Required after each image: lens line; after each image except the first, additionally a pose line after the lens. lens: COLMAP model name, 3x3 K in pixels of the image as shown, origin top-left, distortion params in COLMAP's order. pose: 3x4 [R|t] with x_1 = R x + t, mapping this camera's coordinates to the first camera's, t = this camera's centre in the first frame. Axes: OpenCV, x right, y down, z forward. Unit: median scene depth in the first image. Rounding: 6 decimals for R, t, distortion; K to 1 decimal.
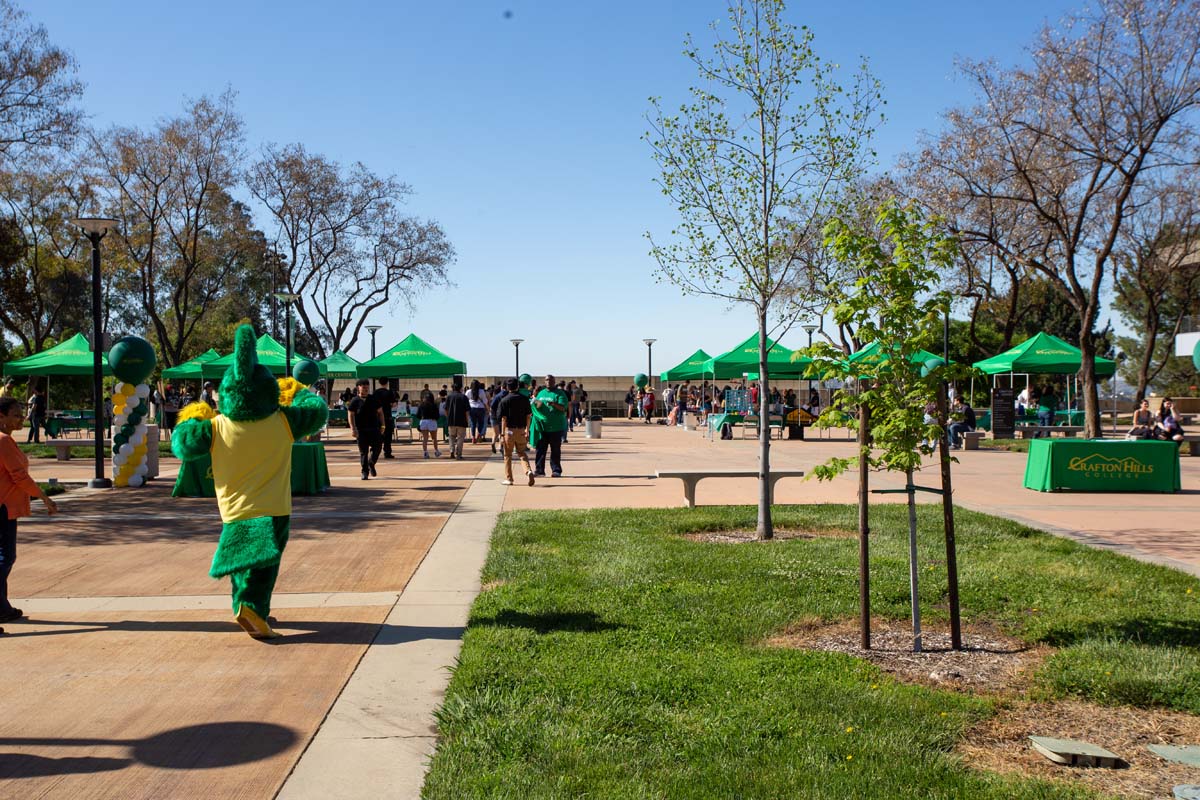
lens RADIAL K [[1348.5, 0, 592.4], [0, 1348.5, 395.4], [0, 0, 1]] dist [0.060713, 0.127962]
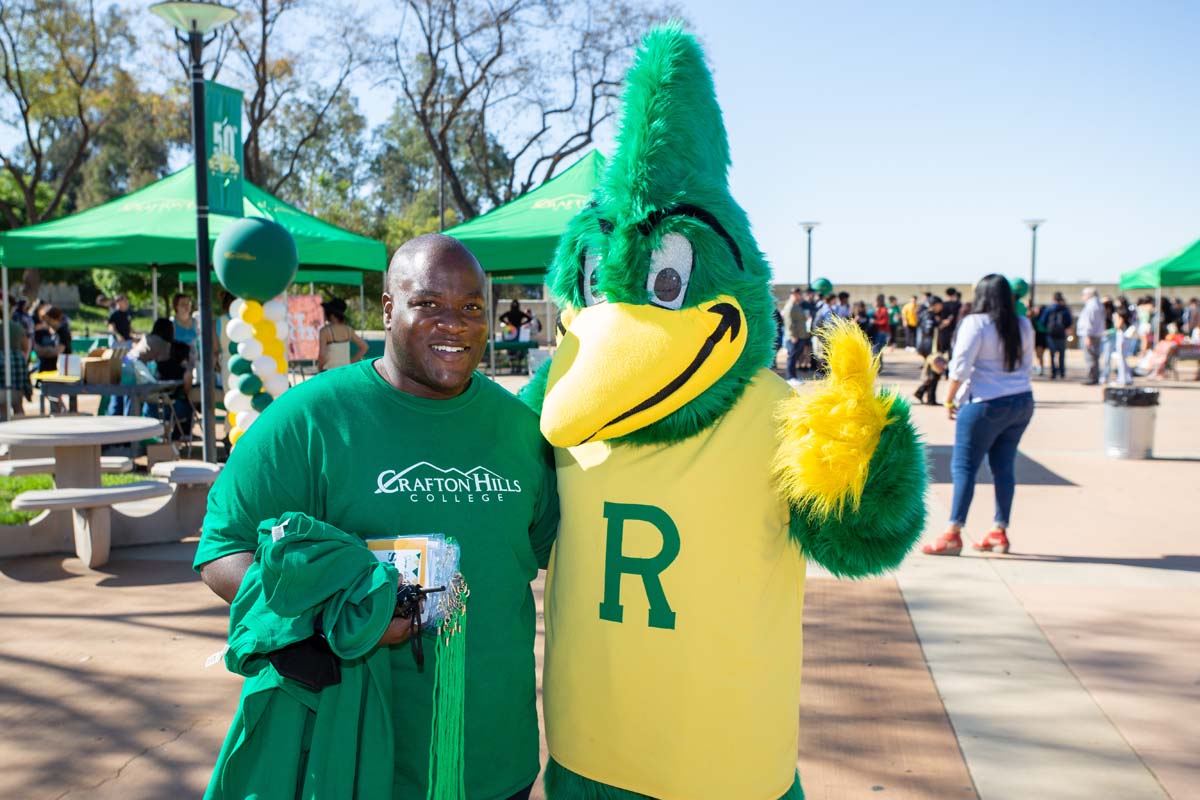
lens RADIAL K [[1348.5, 0, 592.4], [0, 1348.5, 395.4], [0, 0, 1]] dist [0.060713, 0.127962]
pose [[0.981788, 0.017973, -0.189129, -0.035607], [-0.005578, 0.997813, 0.065871, -0.003040], [0.189899, -0.063616, 0.979740, 0.360808]]
